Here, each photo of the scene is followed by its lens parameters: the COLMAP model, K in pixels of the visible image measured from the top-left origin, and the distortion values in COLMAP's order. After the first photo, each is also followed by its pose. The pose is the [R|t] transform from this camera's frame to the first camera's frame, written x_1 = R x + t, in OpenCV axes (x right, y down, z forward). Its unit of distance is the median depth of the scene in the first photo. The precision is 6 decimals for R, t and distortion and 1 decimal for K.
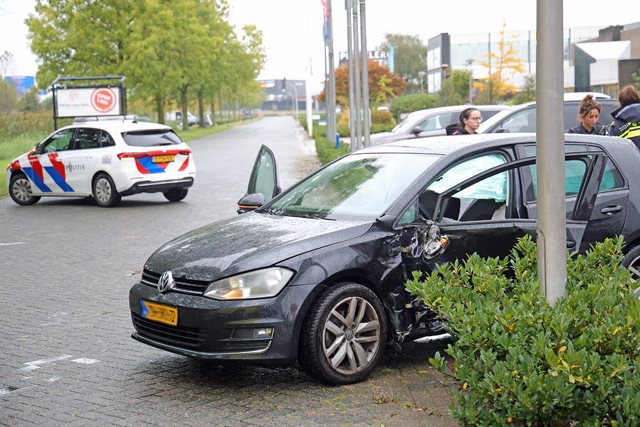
lens RADIAL K [[1142.9, 0, 314.0], [0, 1142.9, 212.0], [0, 0, 1]] dist [0.216413, 0.000000]
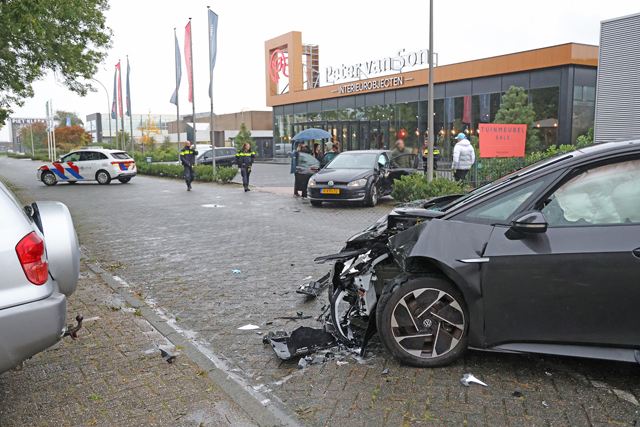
lens RADIAL K [[565.9, 0, 325.8], [0, 565.9, 209.0], [0, 0, 1]] dist [-0.020378, 0.054903]
pose [[0.859859, -0.029166, 0.509698, -0.372399], [0.025826, 0.999574, 0.013630, 0.039986], [-0.509878, 0.001444, 0.860245, -0.214714]]
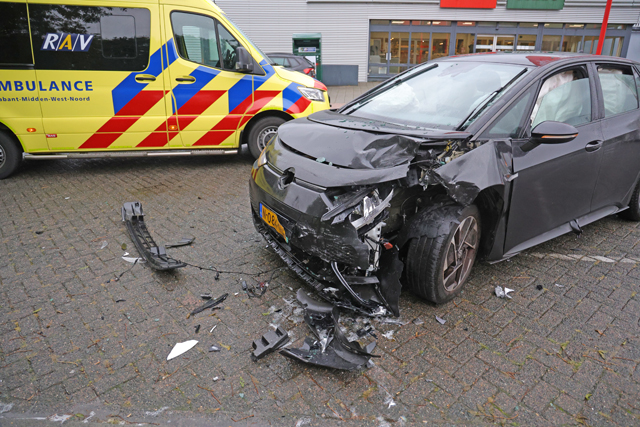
lens RADIAL K [[435.8, 0, 325.4], [0, 435.8, 215.3], [0, 0, 1]] dist [-0.077877, 0.033407]
pose [[0.078910, -0.294764, 0.952307, -0.375317], [0.079176, 0.954121, 0.288764, 0.030215], [-0.993733, 0.052614, 0.098628, -0.074054]]
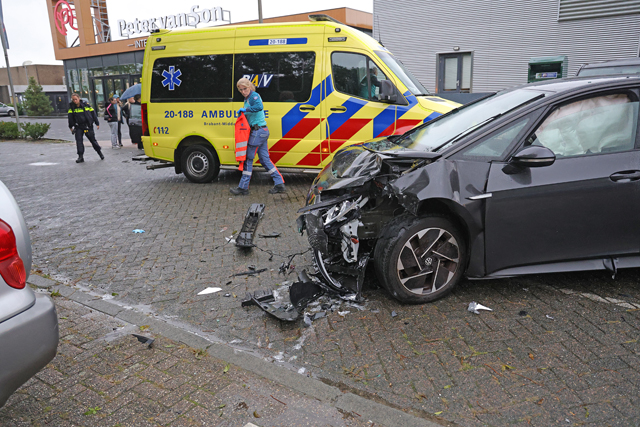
lens RADIAL K [[490.6, 0, 330.4], [0, 490.6, 214.6], [0, 0, 1]] dist [-0.066331, 0.052151]
pose [[0.585672, -0.171576, 0.792180, -0.393715], [0.075135, 0.984623, 0.157707, 0.037167], [-0.807058, -0.032844, 0.589558, -0.154779]]
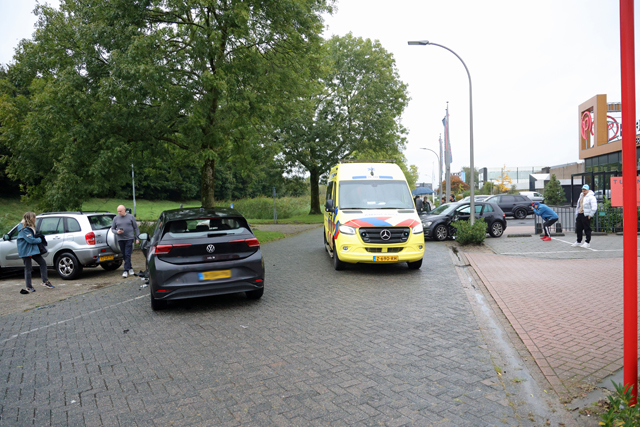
lens RADIAL K [[435.8, 0, 321.8], [0, 435.8, 210.3], [0, 0, 1]] dist [-0.077877, 0.033407]
pose [[0.967630, 0.024674, -0.251163, -0.002904], [-0.037543, 0.998209, -0.046575, 0.037265], [0.249564, 0.054497, 0.966824, -0.445770]]
